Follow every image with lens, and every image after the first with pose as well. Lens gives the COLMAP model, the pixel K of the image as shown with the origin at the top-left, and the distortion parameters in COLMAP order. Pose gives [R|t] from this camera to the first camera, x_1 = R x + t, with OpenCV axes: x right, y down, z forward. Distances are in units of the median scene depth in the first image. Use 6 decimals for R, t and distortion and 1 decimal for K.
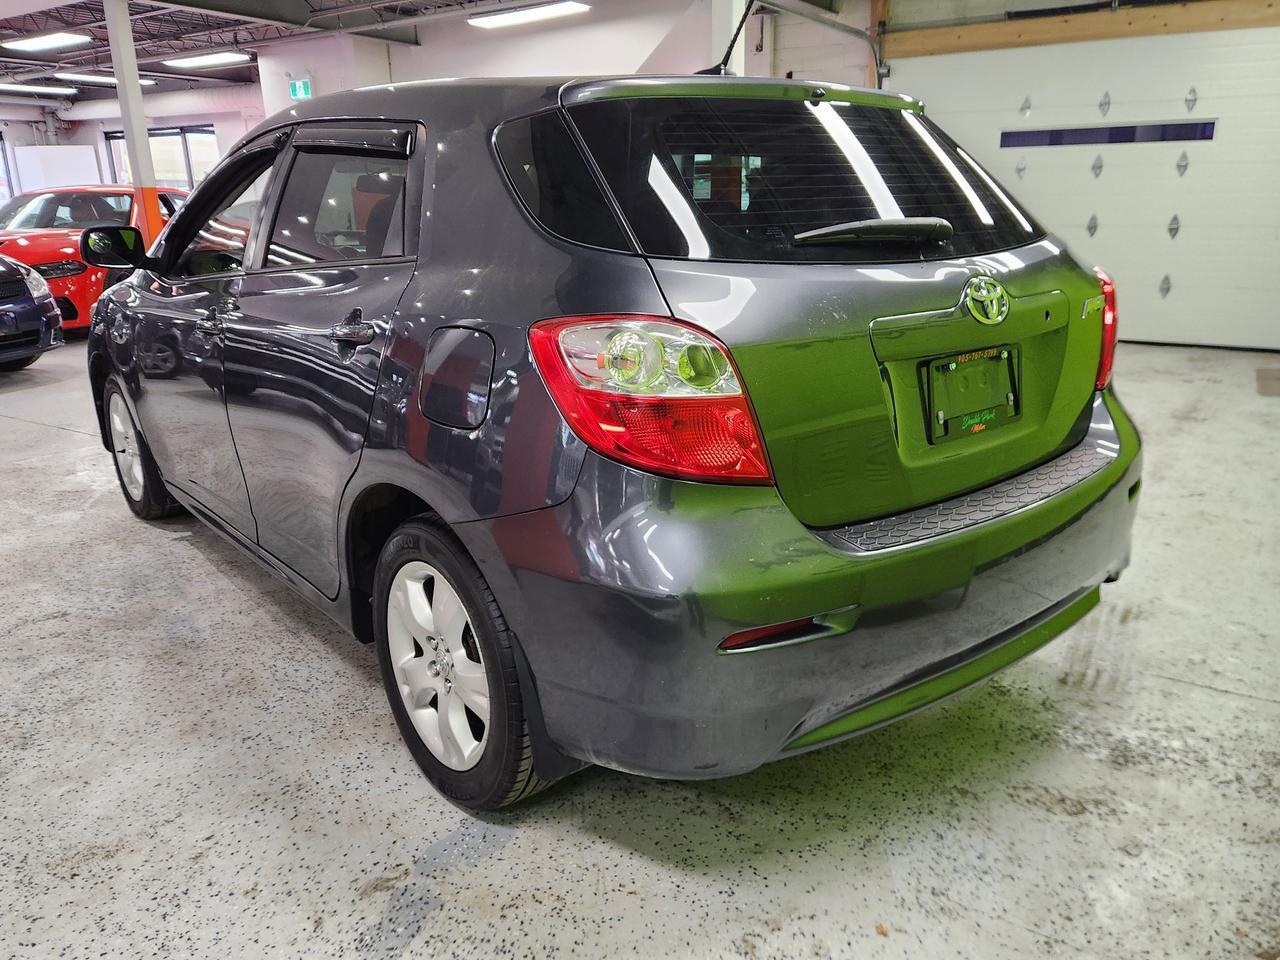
lens RADIAL K [[952.7, 0, 660.0], [0, 952.7, 475.2], [0, 0, 1]] dist [0.072367, -0.066422]
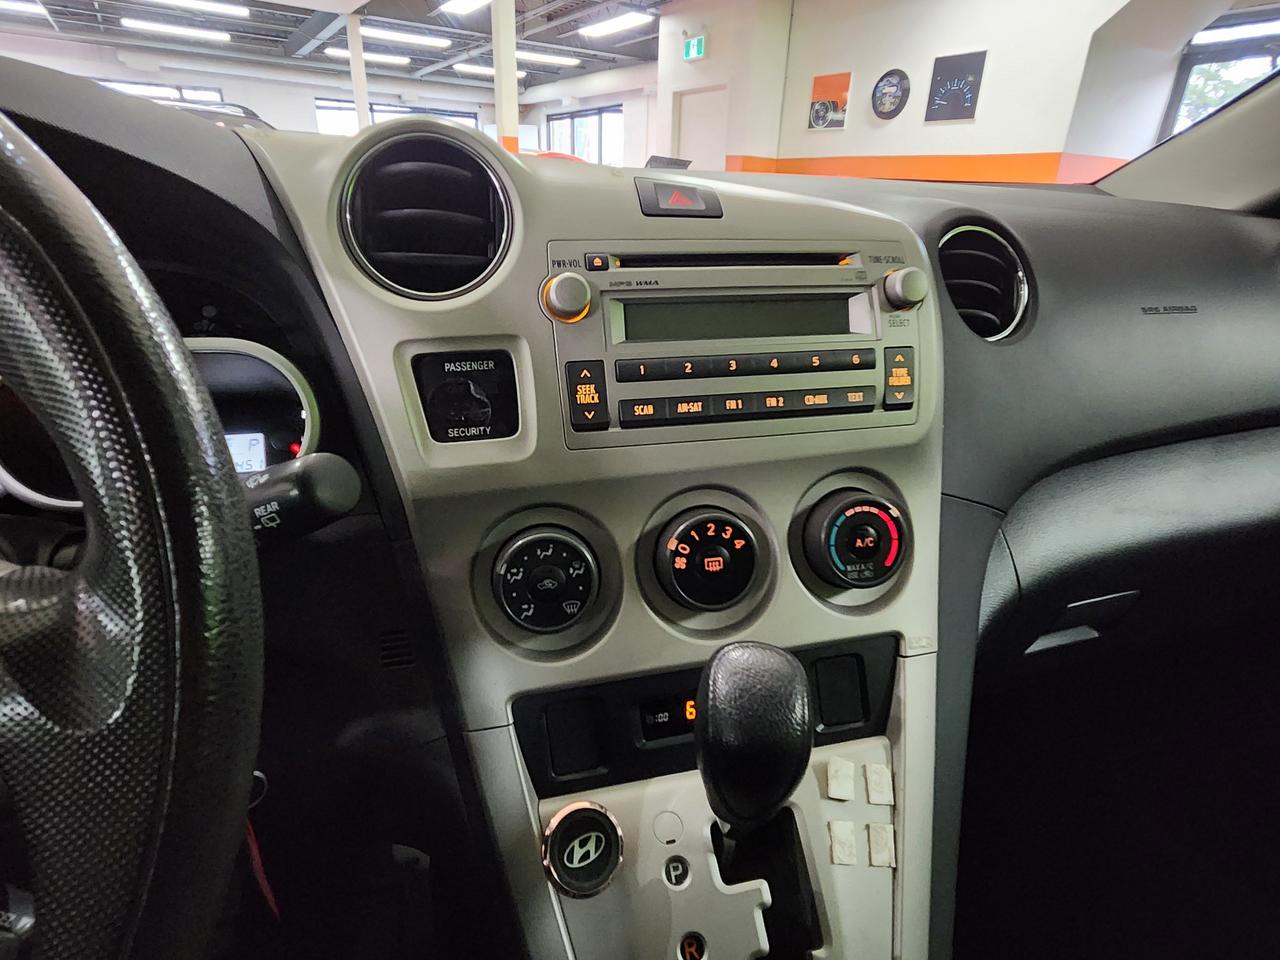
lens RADIAL K [[668.3, 0, 632.9], [0, 668.3, 476.2], [0, 0, 1]] dist [0.003133, -0.002872]
pose [[0.906045, 0.207195, -0.368989, -0.456708], [-0.160358, 0.975013, 0.153734, -0.377731], [0.391622, -0.080119, 0.916631, 1.609980]]
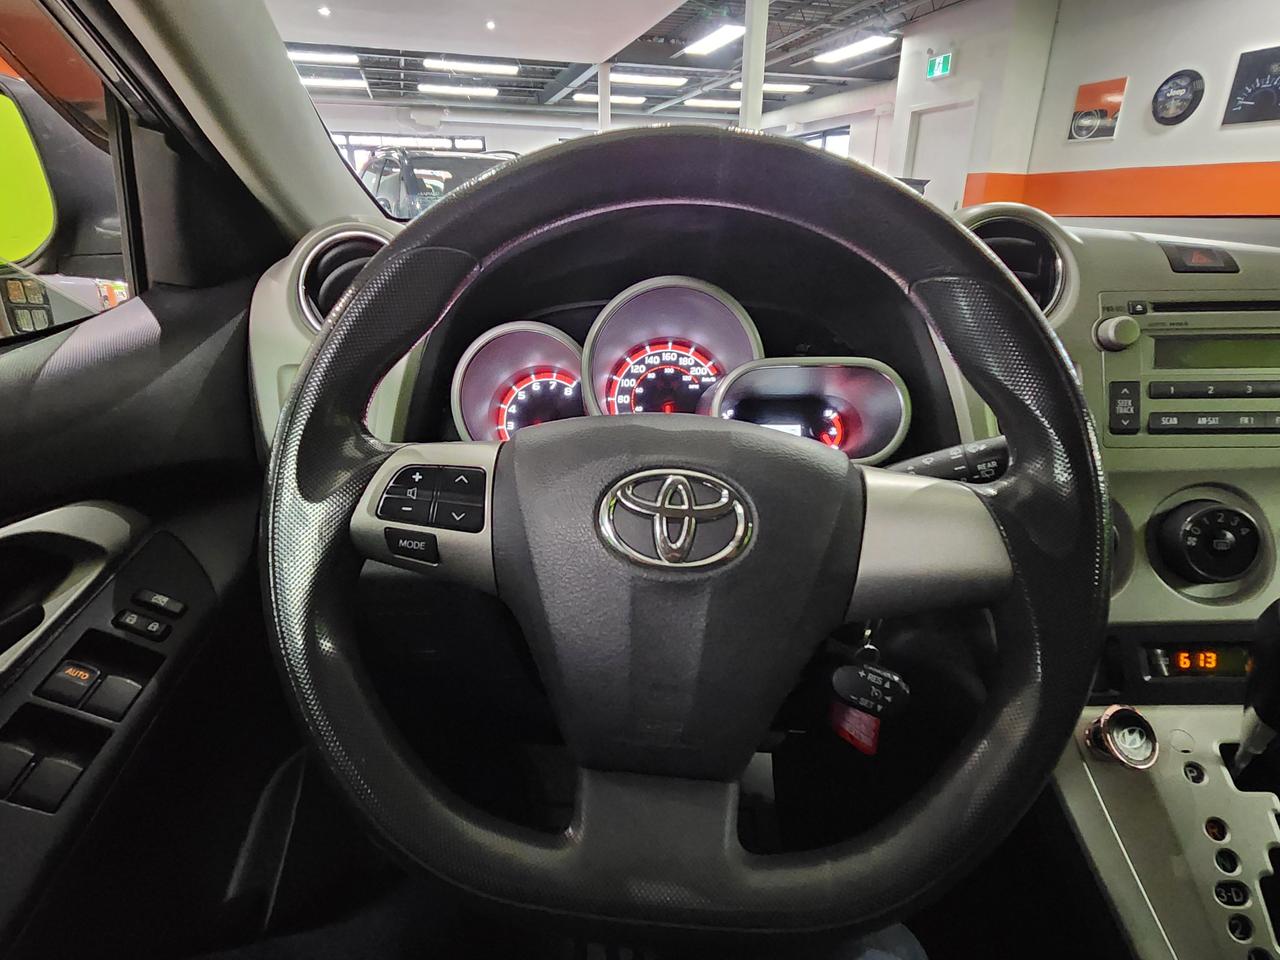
lens RADIAL K [[668.3, 0, 639.4], [0, 668.3, 478.0], [0, 0, 1]] dist [0.003133, -0.002872]
pose [[0.759464, 0.257179, -0.597556, -0.507362], [-0.190640, 0.966198, 0.173543, -0.358520], [0.621990, -0.017882, 0.782821, 1.504408]]
